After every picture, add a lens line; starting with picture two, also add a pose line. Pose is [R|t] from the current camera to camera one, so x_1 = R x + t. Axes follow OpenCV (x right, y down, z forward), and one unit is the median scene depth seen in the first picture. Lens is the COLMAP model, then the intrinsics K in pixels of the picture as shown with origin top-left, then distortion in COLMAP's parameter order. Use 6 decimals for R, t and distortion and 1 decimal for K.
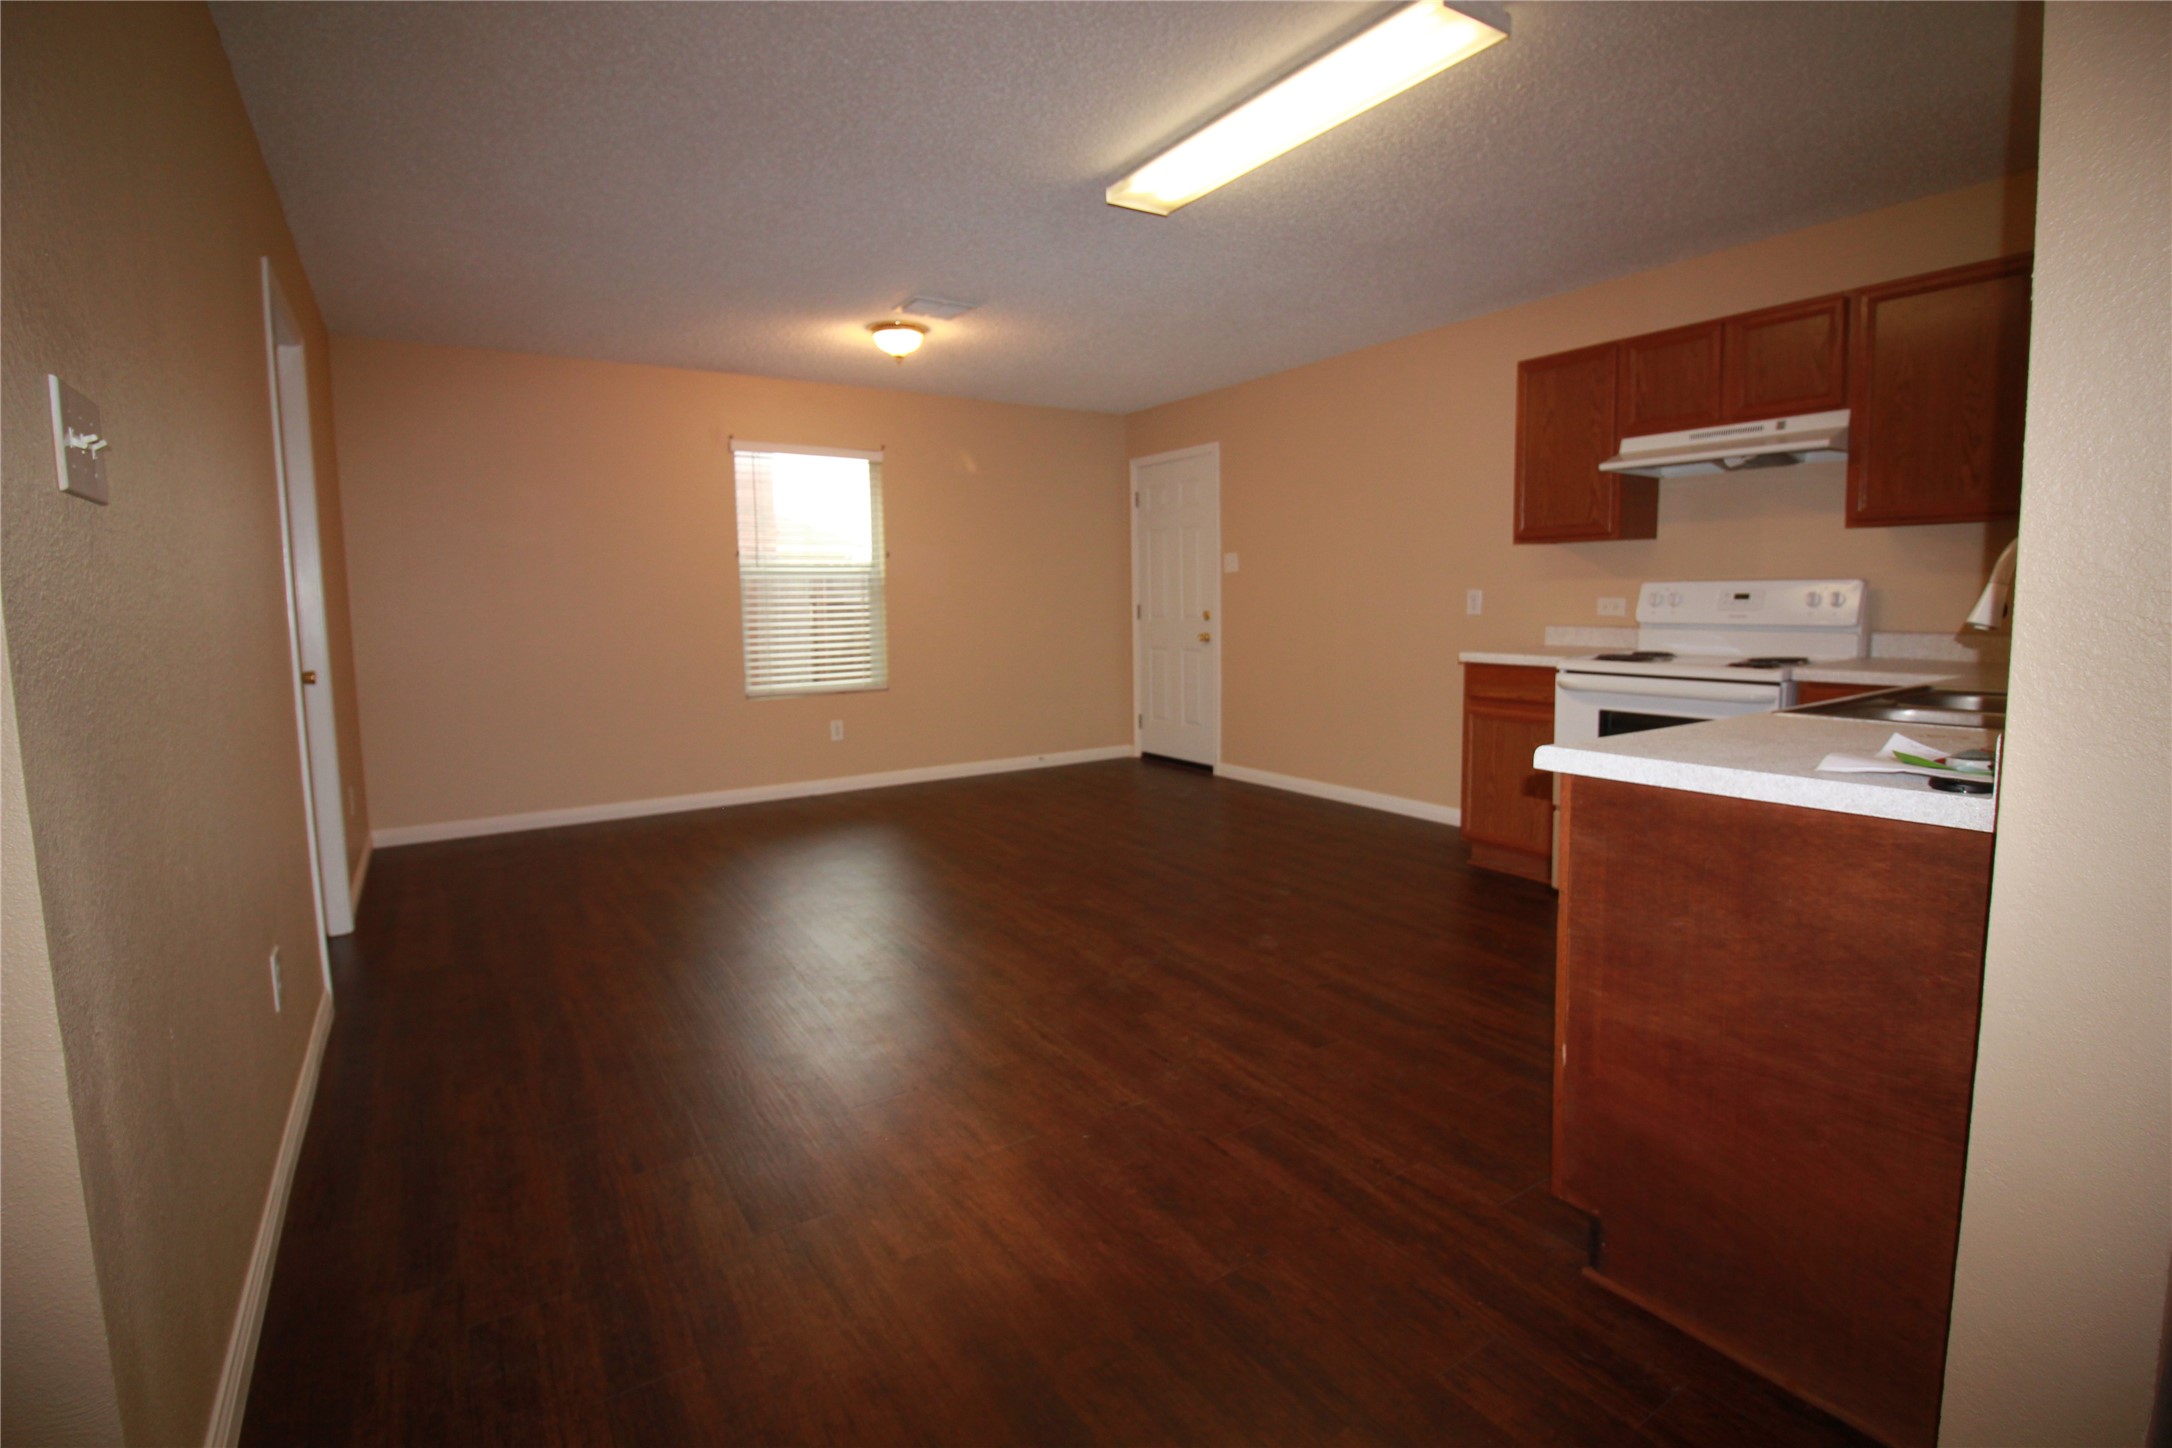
lens RADIAL K [[1007.4, 0, 1098.8], [0, 1007.4, 708.4], [0, 0, 1]] dist [-0.002558, -0.000442]
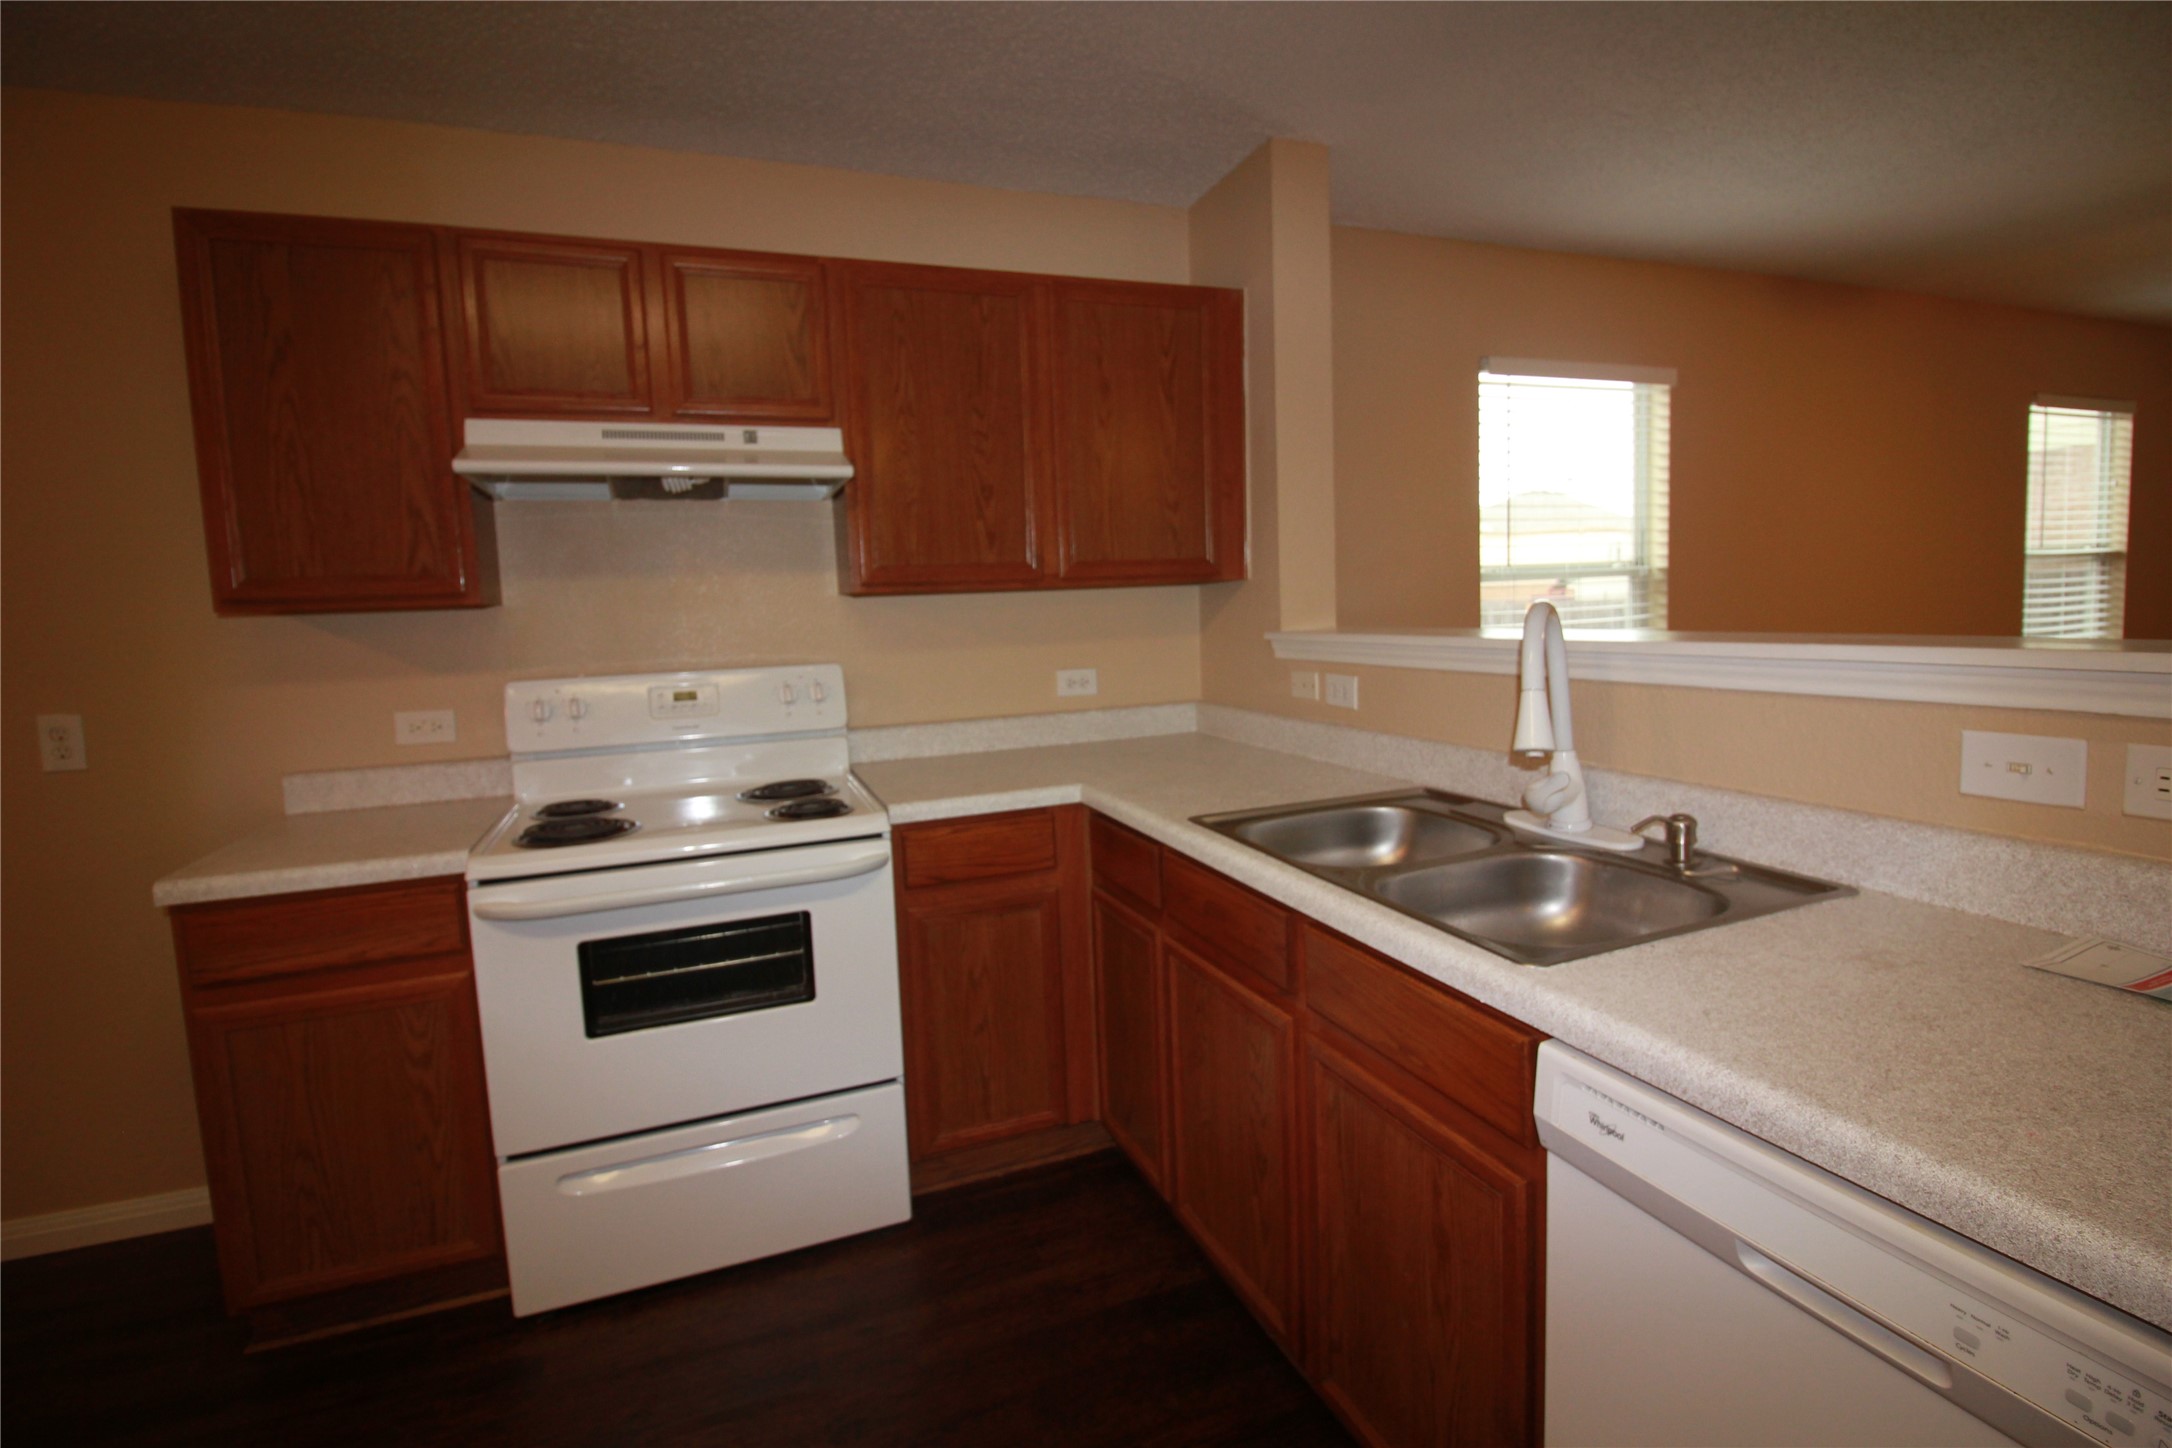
lens RADIAL K [[1007.4, 0, 1084.0], [0, 1007.4, 710.3], [0, 0, 1]] dist [-0.002558, -0.000442]
pose [[0.229022, -0.100425, 0.968227, 0.071579], [0.145706, 0.986995, 0.067906, -0.108015], [-0.962455, 0.125525, 0.240676, 0.595824]]
